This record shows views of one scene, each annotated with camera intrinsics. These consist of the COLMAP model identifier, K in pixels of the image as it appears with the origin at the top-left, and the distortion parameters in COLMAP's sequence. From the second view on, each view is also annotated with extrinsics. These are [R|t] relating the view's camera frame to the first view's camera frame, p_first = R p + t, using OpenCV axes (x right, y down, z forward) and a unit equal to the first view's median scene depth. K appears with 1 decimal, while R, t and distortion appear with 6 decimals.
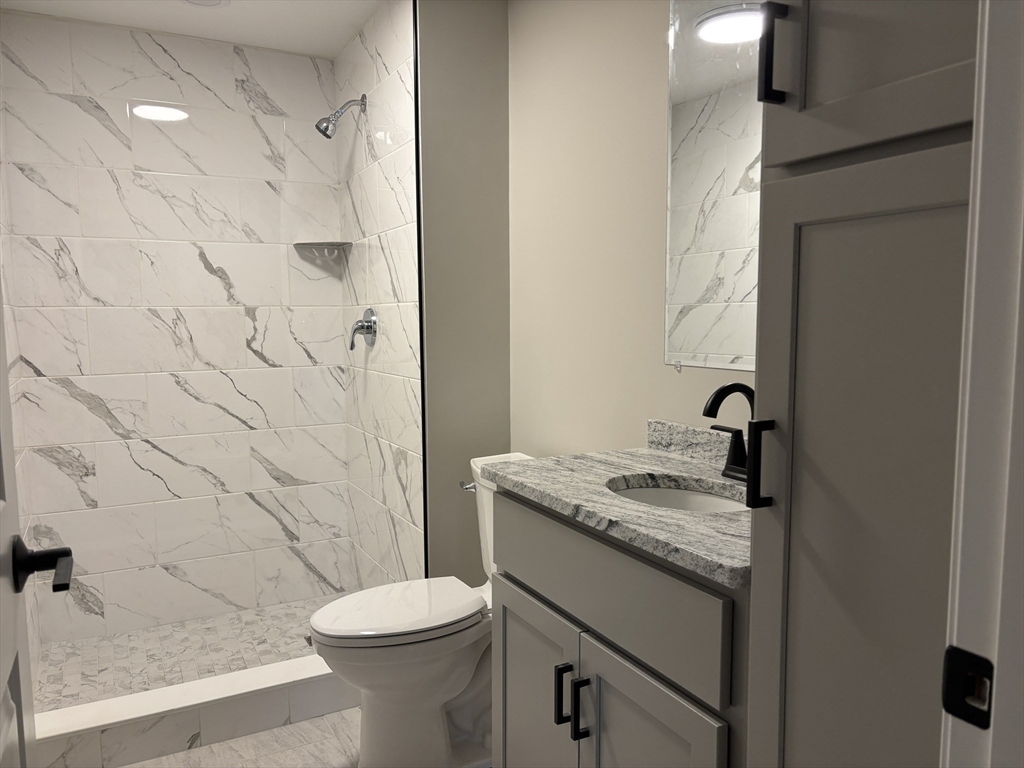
lens RADIAL K [[773.6, 0, 516.4], [0, 773.6, 386.4], [0, 0, 1]] dist [0.026272, -0.041466]
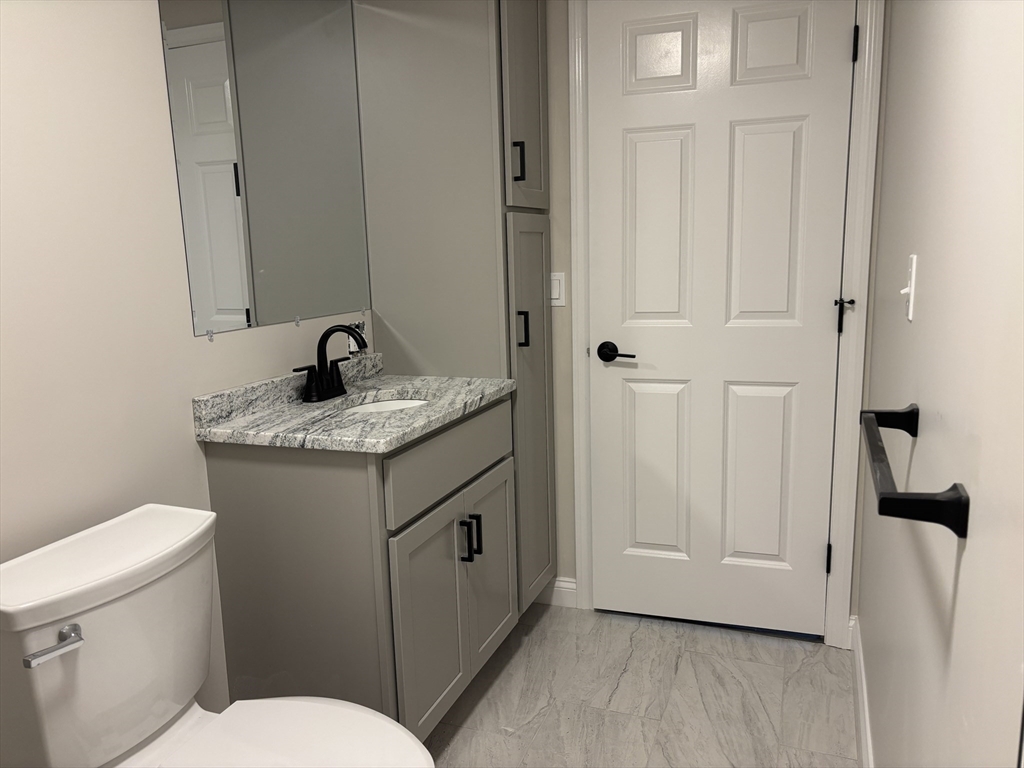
lens RADIAL K [[773.6, 0, 512.0], [0, 773.6, 386.1], [0, 0, 1]] dist [0.026272, -0.041466]
pose [[-0.661511, -0.109284, 0.741930, -0.530300], [0.098506, 0.968091, 0.230426, -0.103750], [-0.743438, 0.225513, -0.629638, 0.923502]]
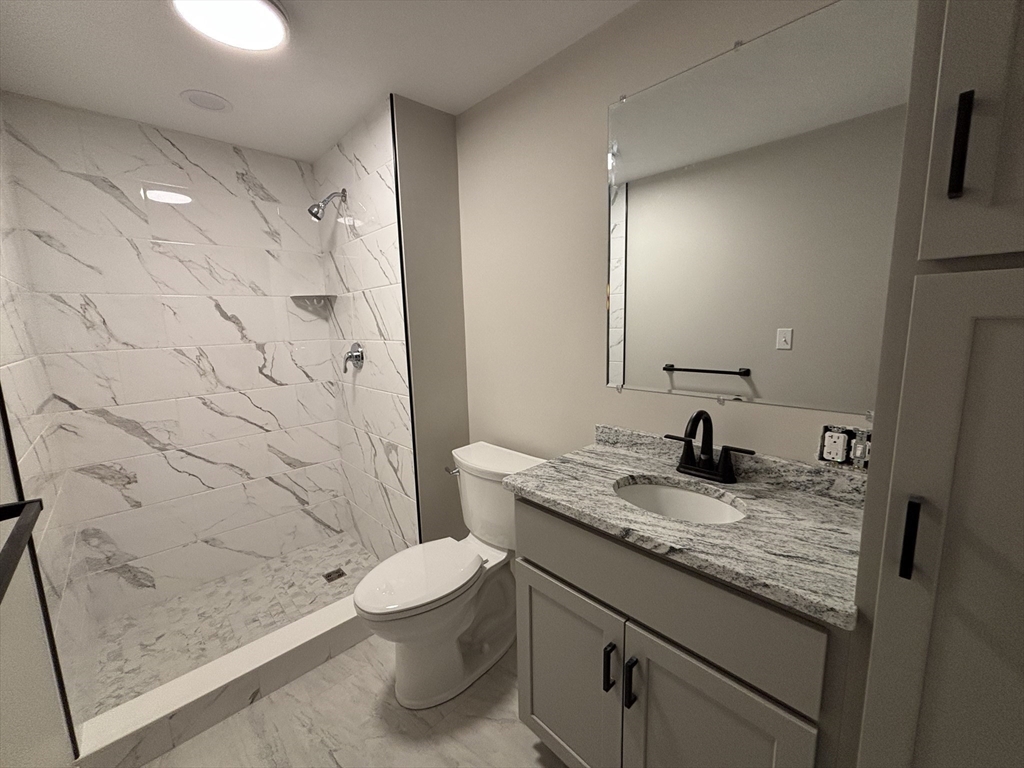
lens RADIAL K [[411.5, 0, 514.8], [0, 411.5, 380.5], [0, 0, 1]] dist [-0.012755, 0.002583]
pose [[0.961808, -0.057854, 0.267542, -0.126275], [0.046259, 0.997705, 0.049444, -0.060413], [-0.269789, -0.035179, 0.962277, 0.214012]]
